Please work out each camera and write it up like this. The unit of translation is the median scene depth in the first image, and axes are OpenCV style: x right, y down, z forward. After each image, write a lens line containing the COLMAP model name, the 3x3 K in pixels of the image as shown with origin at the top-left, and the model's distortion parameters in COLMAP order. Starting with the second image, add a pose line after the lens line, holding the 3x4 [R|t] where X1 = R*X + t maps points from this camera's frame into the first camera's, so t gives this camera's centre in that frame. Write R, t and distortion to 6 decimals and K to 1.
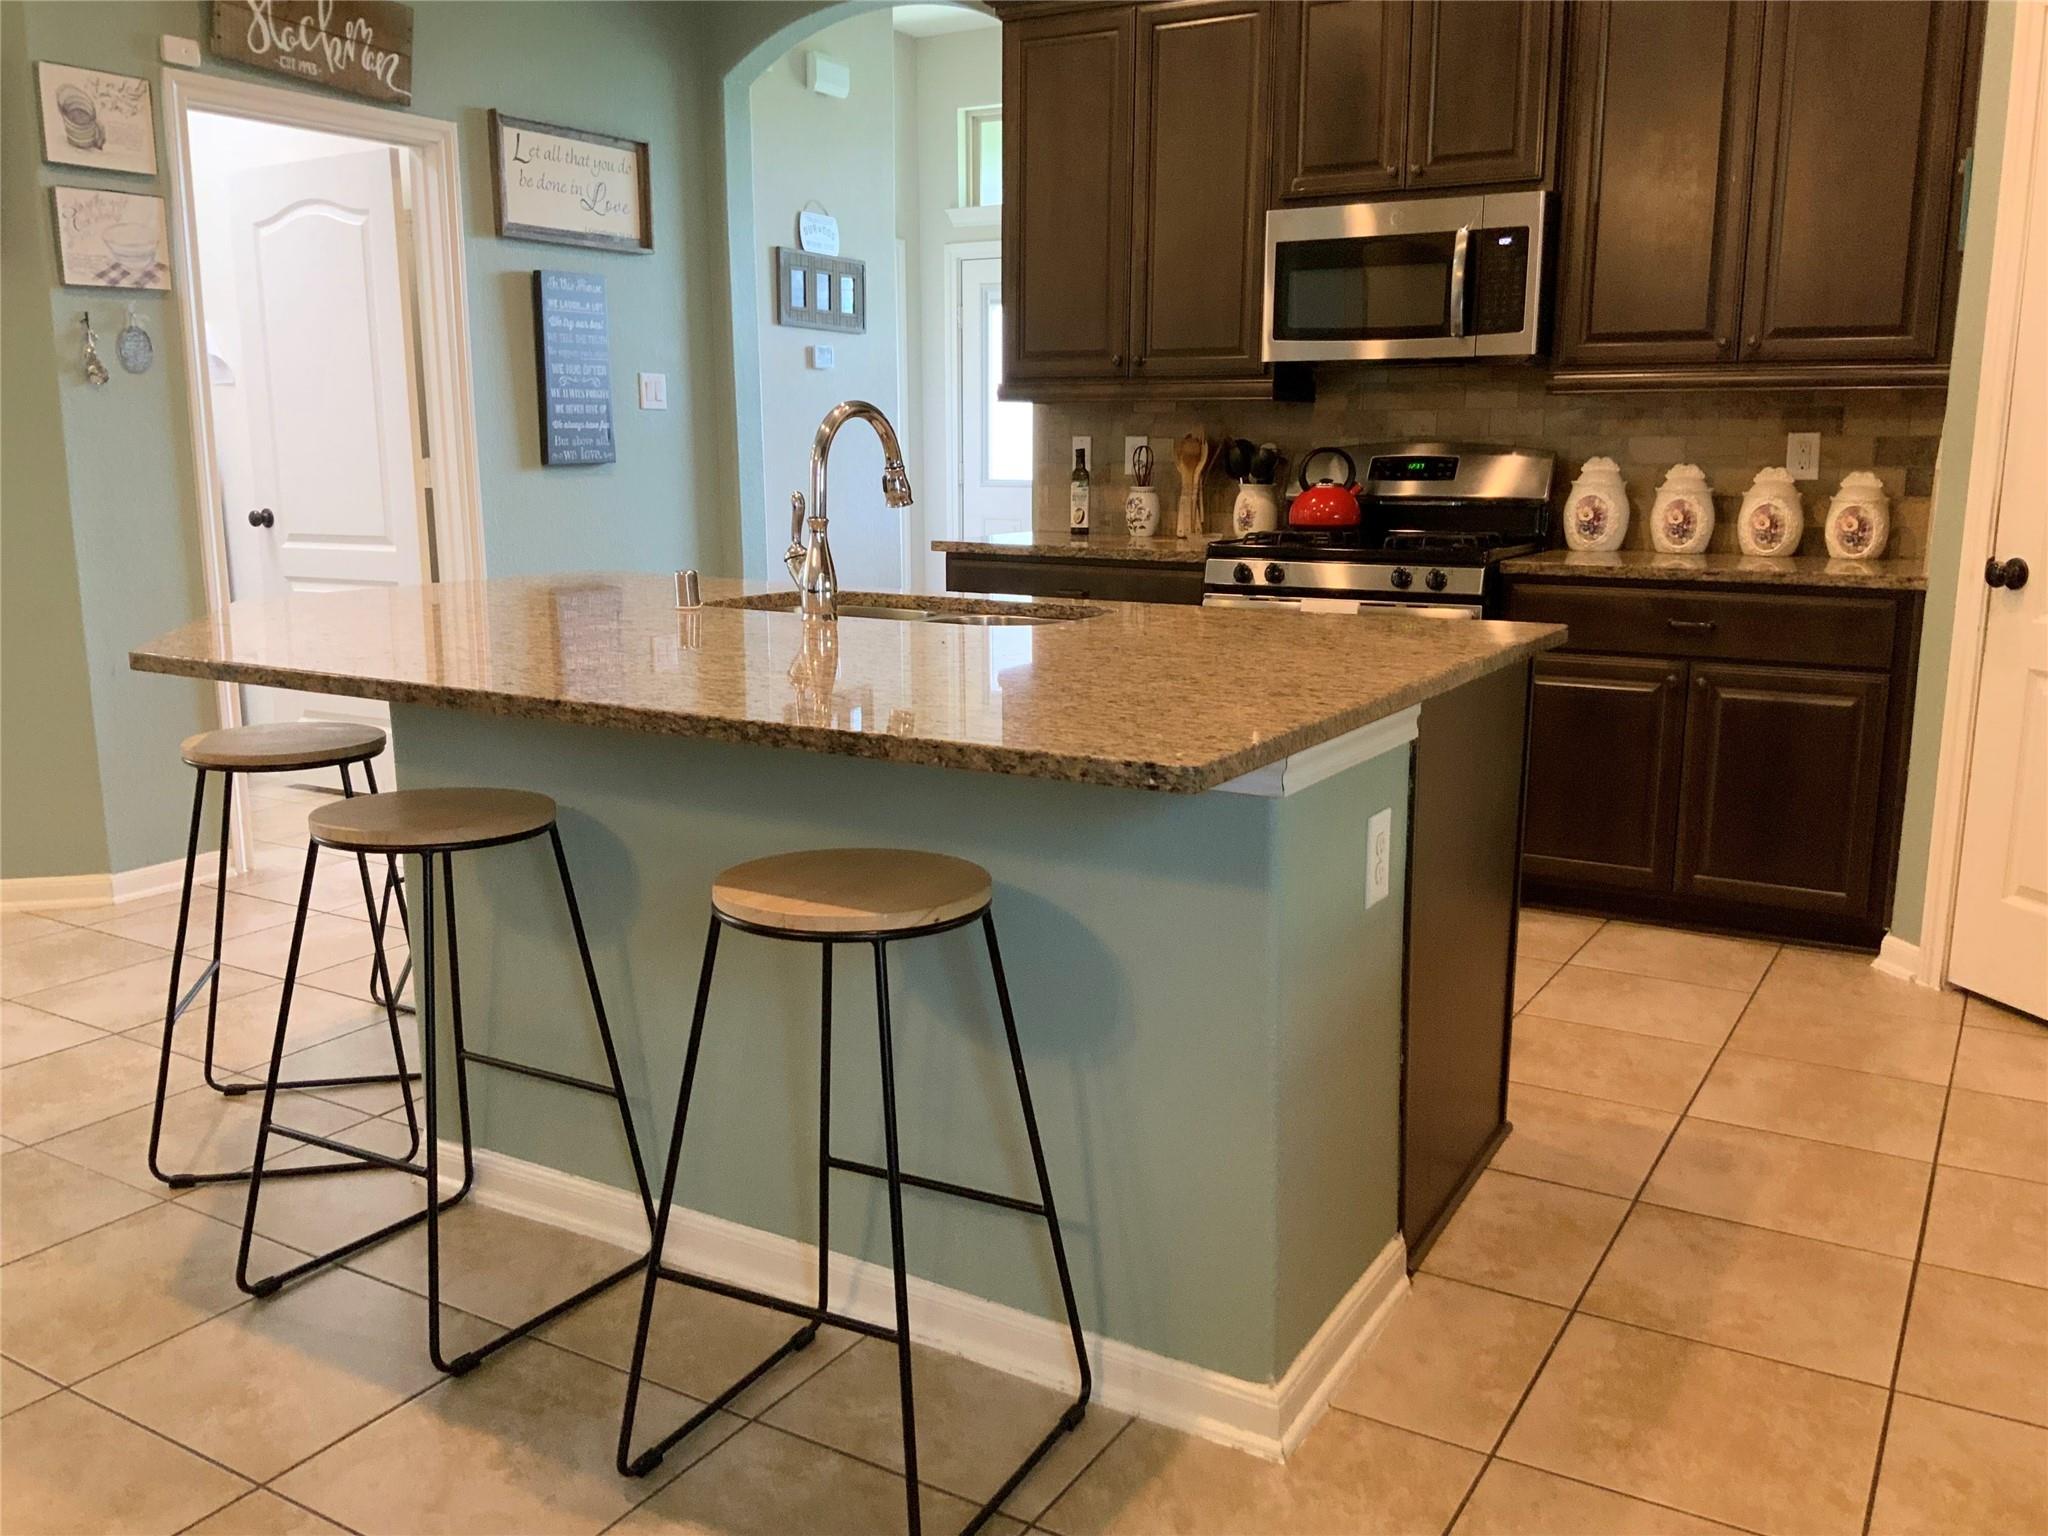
lens RADIAL K [[1700.6, 0, 1024.0], [0, 1700.6, 768.0], [0, 0, 1]] dist [0.008792, -0.051931]
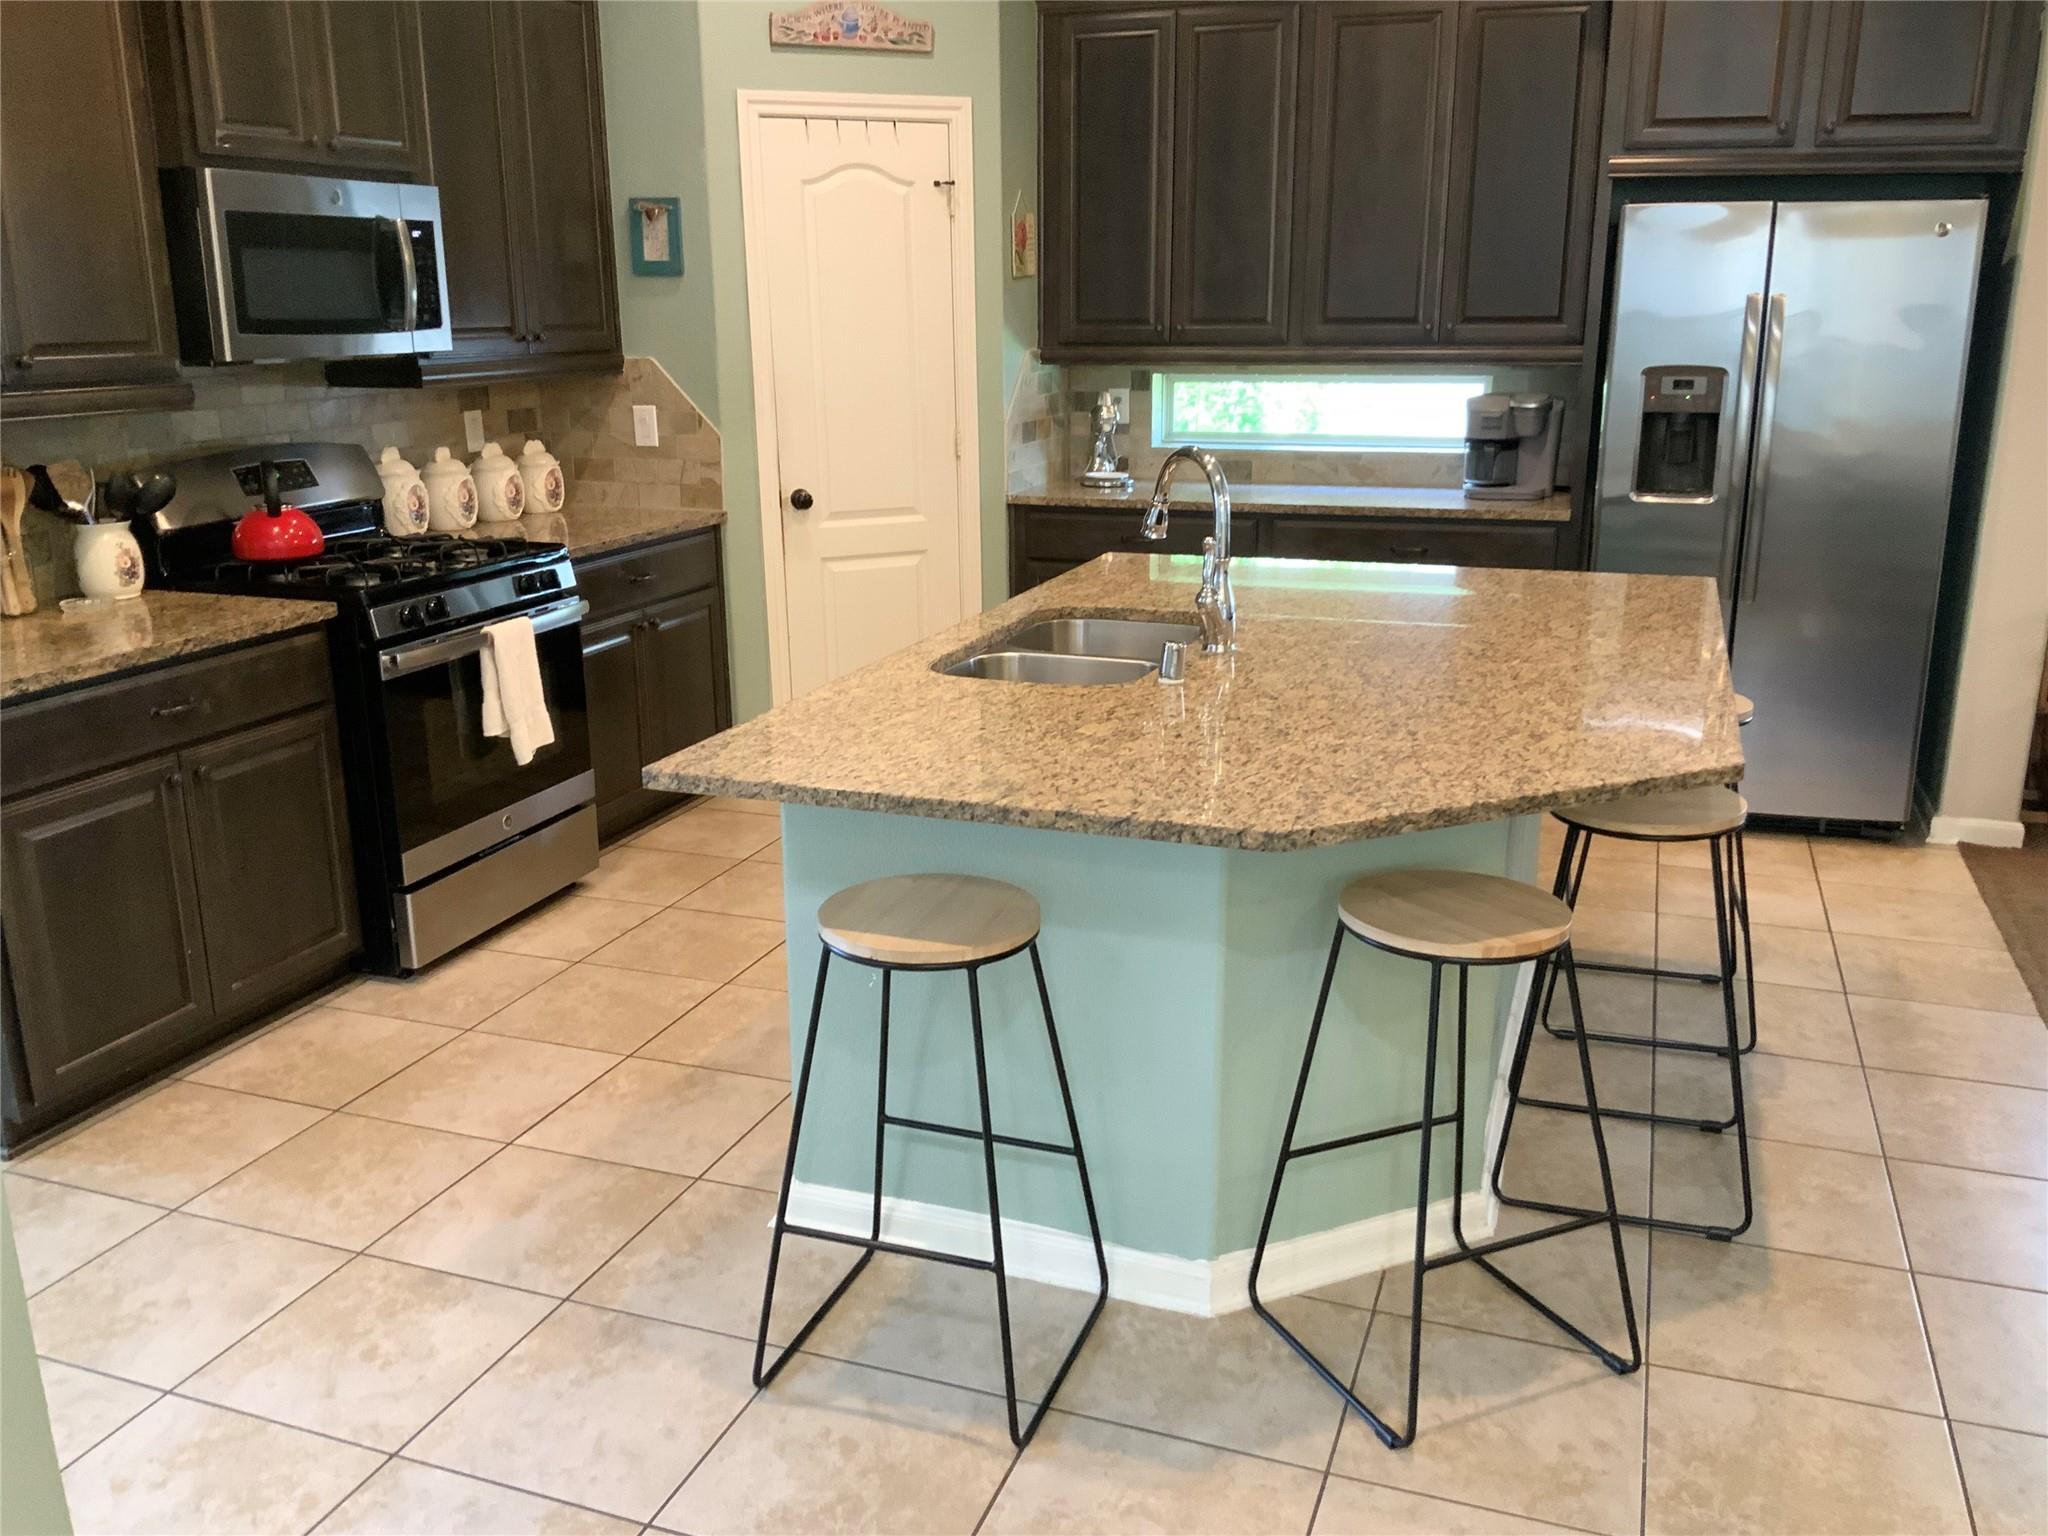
lens RADIAL K [[1692.9, 0, 1025.3], [0, 1692.9, 762.1], [0, 0, 1]] dist [0.060686, -0.136911]
pose [[-0.187959, -0.257282, 0.947880, -0.737693], [0.192948, 0.936603, 0.292481, -0.231644], [-0.963038, 0.237866, -0.126401, 0.814128]]
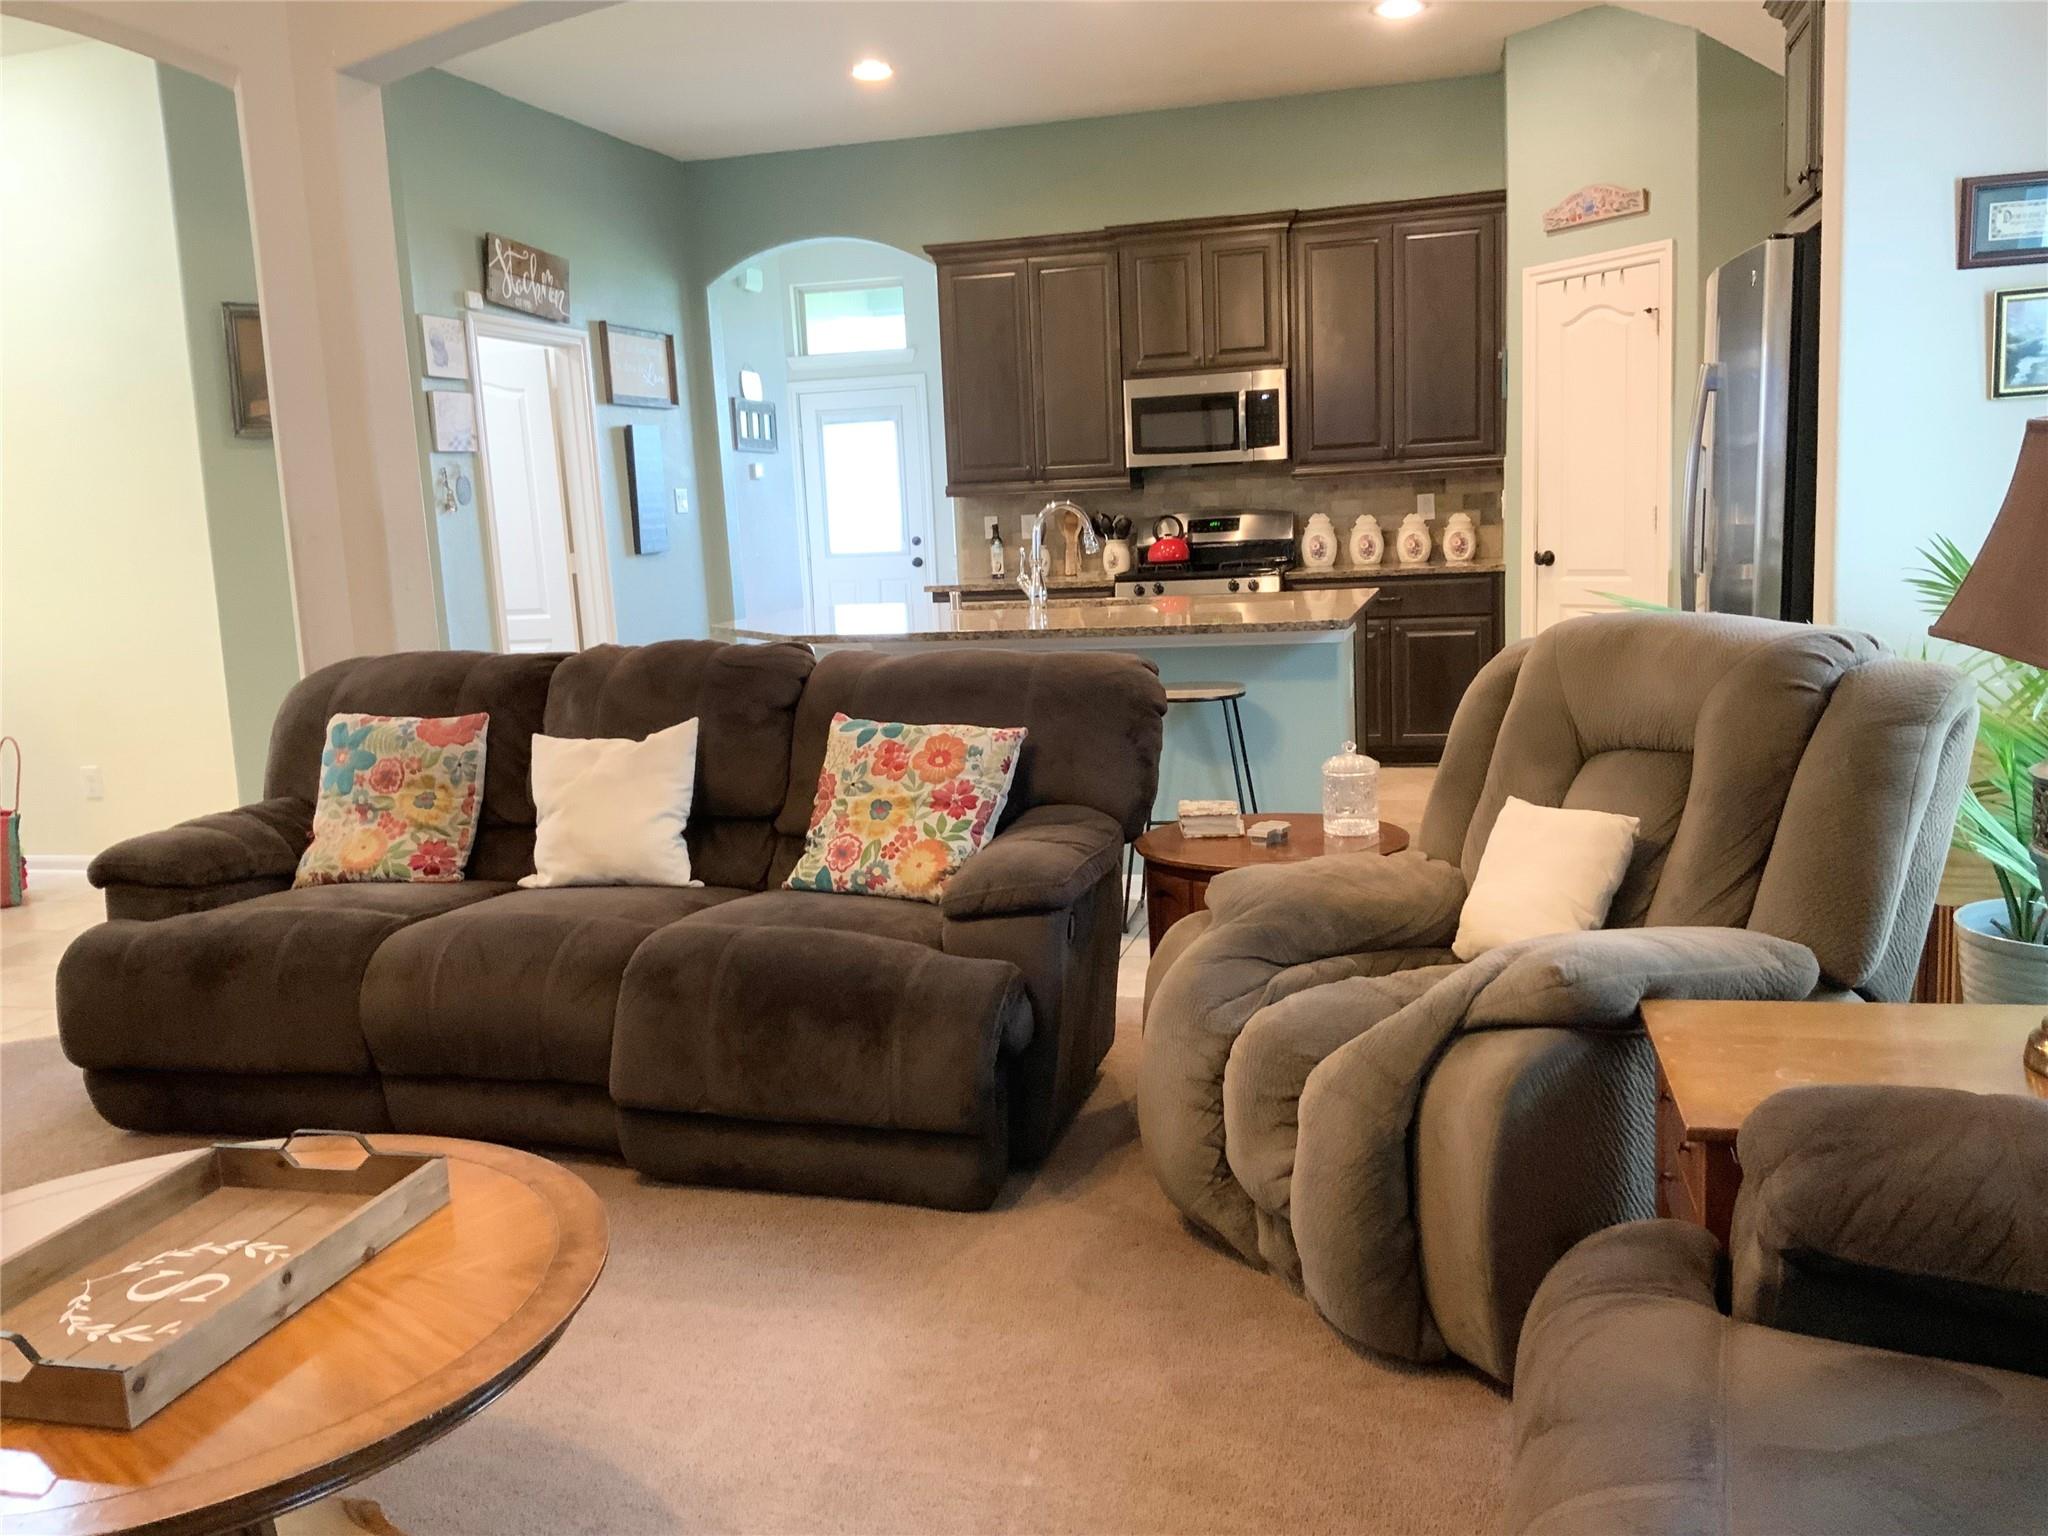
lens RADIAL K [[1692.9, 0, 1025.3], [0, 1692.9, 762.1], [0, 0, 1]] dist [0.060686, -0.136911]
pose [[0.961323, -0.087773, 0.261063, -0.437364], [0.099771, 0.994462, -0.033041, 0.101948], [-0.256717, 0.057809, 0.964756, -0.606765]]
